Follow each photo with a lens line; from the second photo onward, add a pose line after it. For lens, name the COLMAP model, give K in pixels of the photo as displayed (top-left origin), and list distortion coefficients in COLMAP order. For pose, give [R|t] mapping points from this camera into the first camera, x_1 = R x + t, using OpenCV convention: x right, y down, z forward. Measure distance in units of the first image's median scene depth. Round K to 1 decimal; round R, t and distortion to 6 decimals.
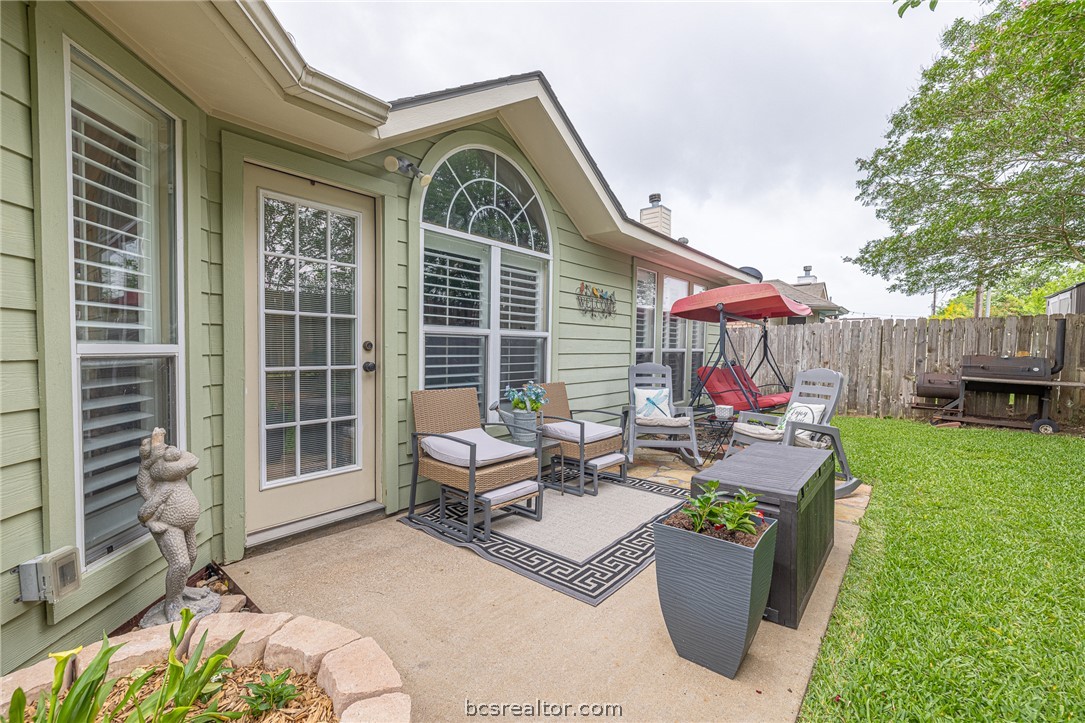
lens RADIAL K [[456.0, 0, 536.8], [0, 456.0, 367.5], [0, 0, 1]] dist [-0.001591, 0.000655]
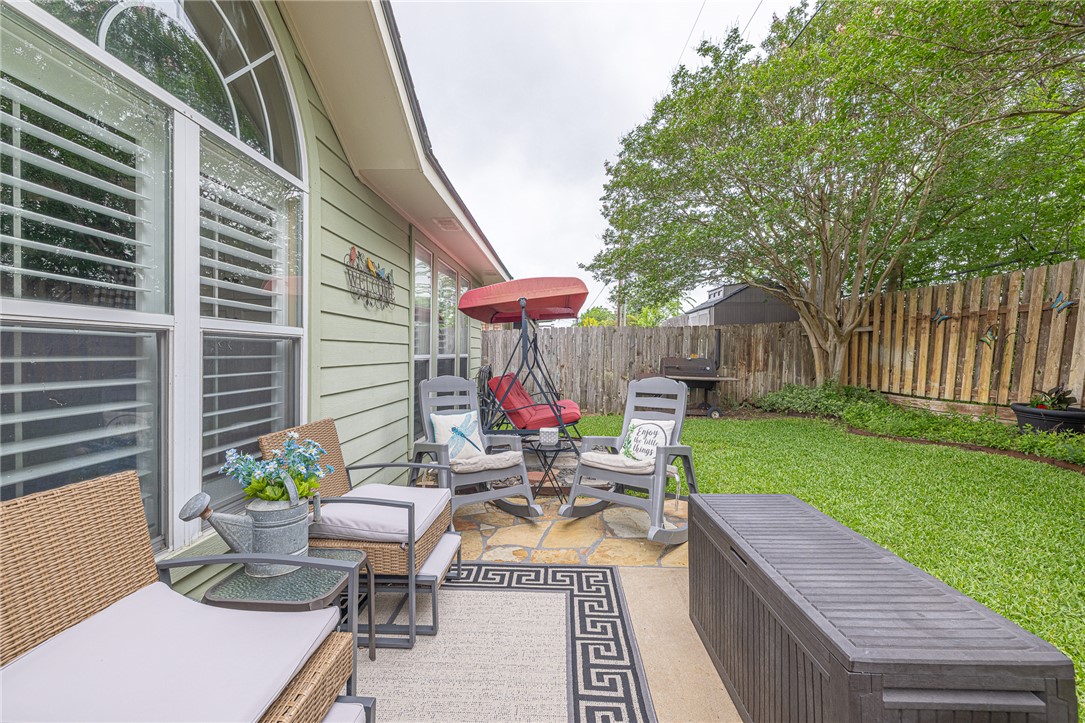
lens RADIAL K [[456.0, 0, 541.8], [0, 456.0, 359.8], [0, 0, 1]] dist [-0.001591, 0.000655]
pose [[0.789599, -0.014994, 0.613440, -0.079439], [0.028830, 0.999504, -0.012678, -0.025291], [-0.612945, 0.027696, 0.789640, 0.412196]]
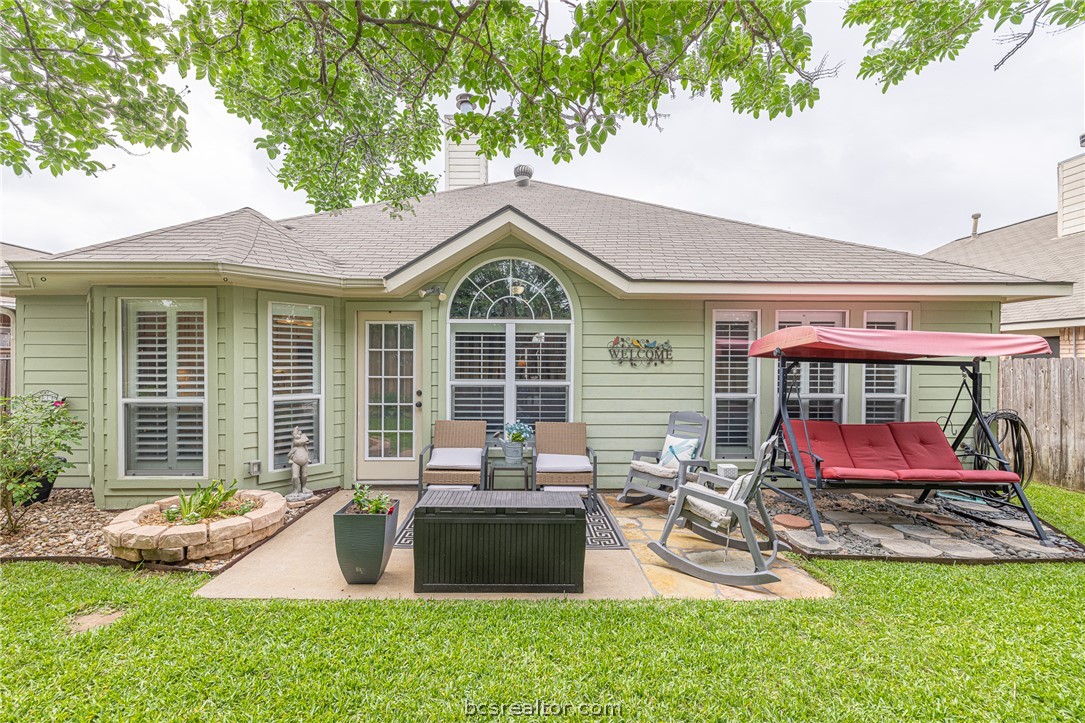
lens RADIAL K [[456.0, 0, 540.6], [0, 456.0, 366.4], [0, 0, 1]] dist [-0.001591, 0.000655]
pose [[0.656374, -0.003338, -0.754429, 0.906439], [-0.030168, 0.999074, -0.030668, -0.076544], [0.753833, 0.042889, 0.655665, 0.120227]]
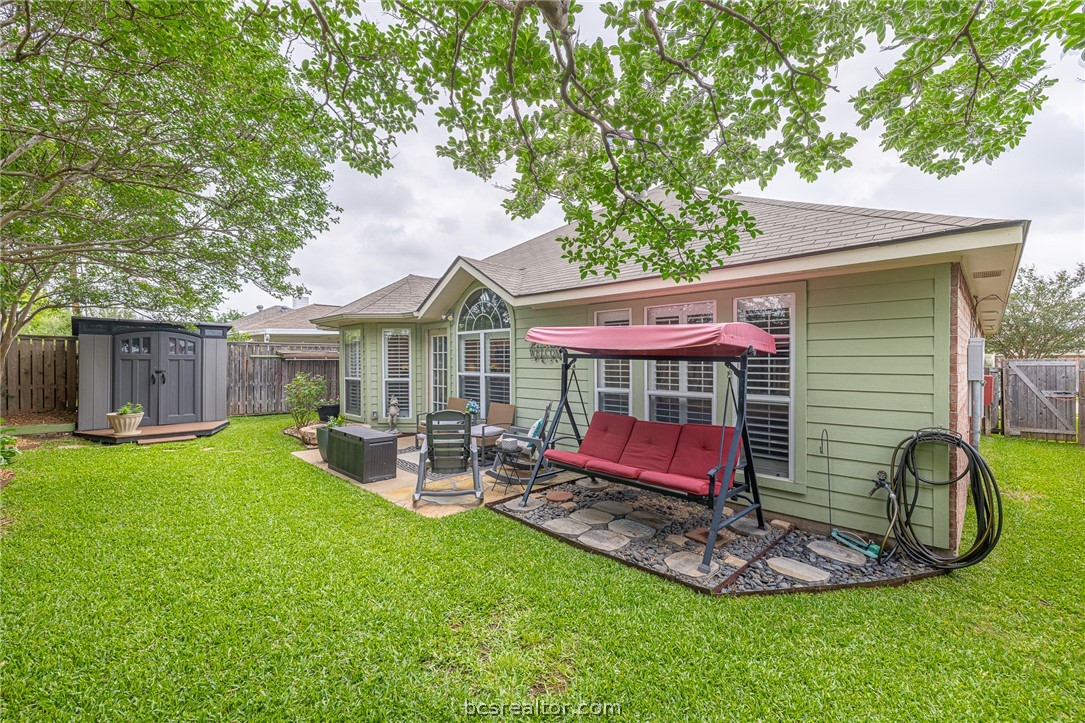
lens RADIAL K [[456.0, 0, 546.2], [0, 456.0, 359.7], [0, 0, 1]] dist [-0.001591, 0.000655]
pose [[-0.073684, -0.016173, -0.997150, 1.673028], [-0.050246, 0.998659, -0.012484, -0.114154], [0.996015, 0.049183, -0.074398, 1.246796]]
